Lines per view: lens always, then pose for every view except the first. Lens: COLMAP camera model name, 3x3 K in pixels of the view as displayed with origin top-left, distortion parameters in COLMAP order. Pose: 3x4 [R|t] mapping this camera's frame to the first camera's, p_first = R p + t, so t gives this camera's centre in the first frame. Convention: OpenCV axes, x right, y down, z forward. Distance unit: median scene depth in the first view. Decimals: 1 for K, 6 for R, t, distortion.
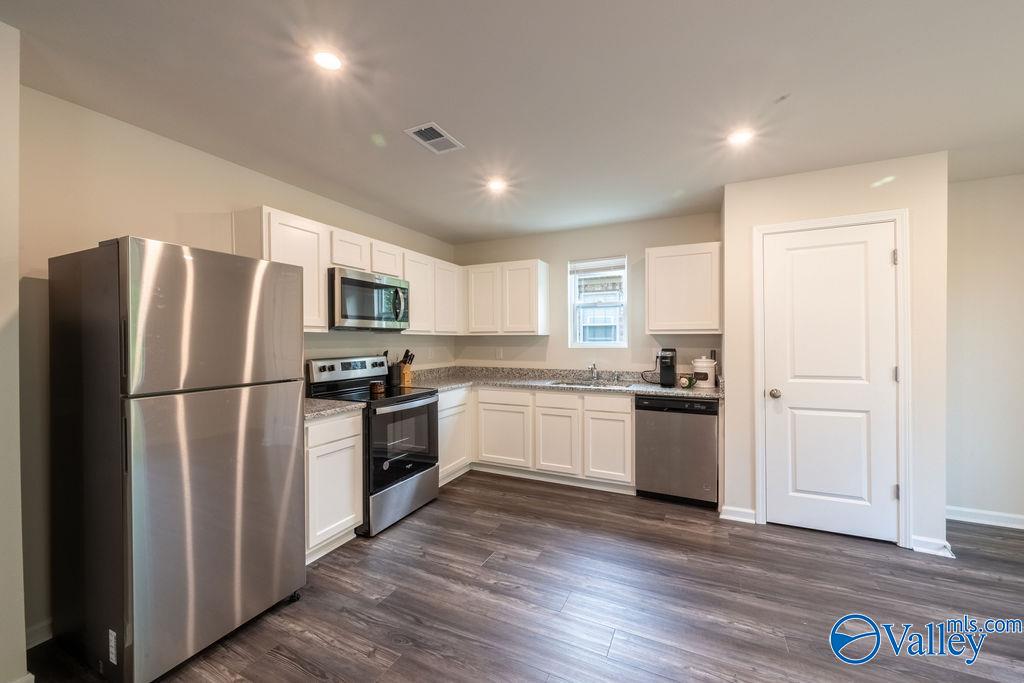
lens RADIAL K [[399.4, 0, 512.0], [0, 399.4, 341.5], [0, 0, 1]] dist [-0.000693, -0.000109]
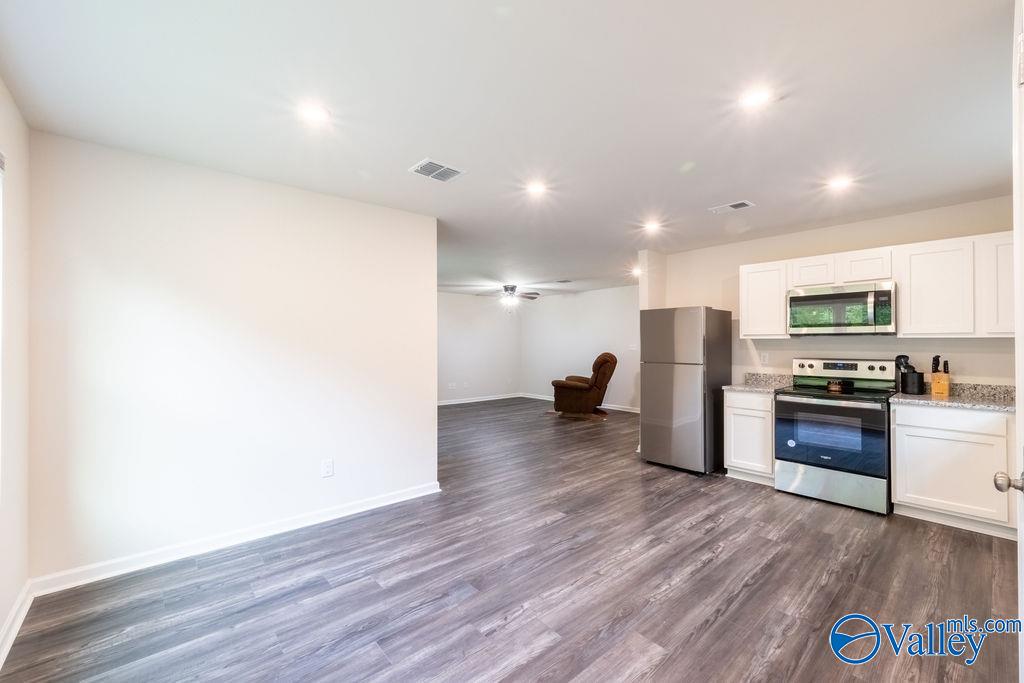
lens RADIAL K [[420.7, 0, 512.0], [0, 420.7, 341.5], [0, 0, 1]] dist [0.000203, -0.000038]
pose [[-0.395437, -0.001233, -0.918492, 1.139715], [-0.003695, 0.999993, 0.000249, -0.008224], [0.918485, 0.003492, -0.395439, 0.644826]]
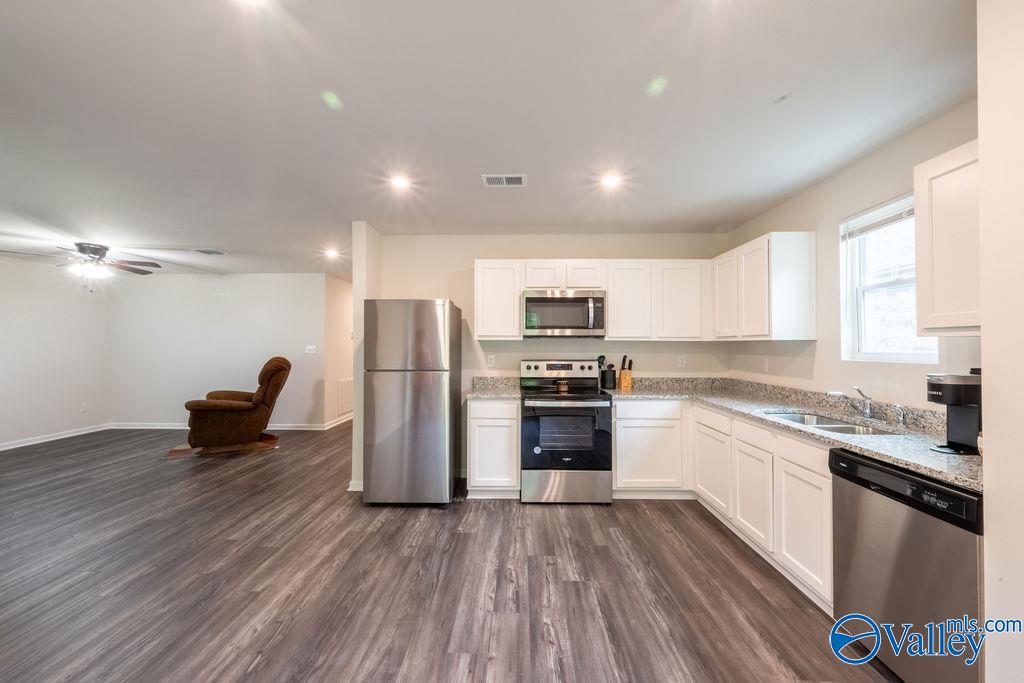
lens RADIAL K [[399.4, 0, 512.0], [0, 399.4, 341.5], [0, 0, 1]] dist [-0.000693, -0.000109]
pose [[0.412599, -0.005104, -0.910898, 0.679995], [-0.008345, 0.999921, -0.009382, -0.004733], [0.910875, 0.011472, 0.412524, 0.388713]]
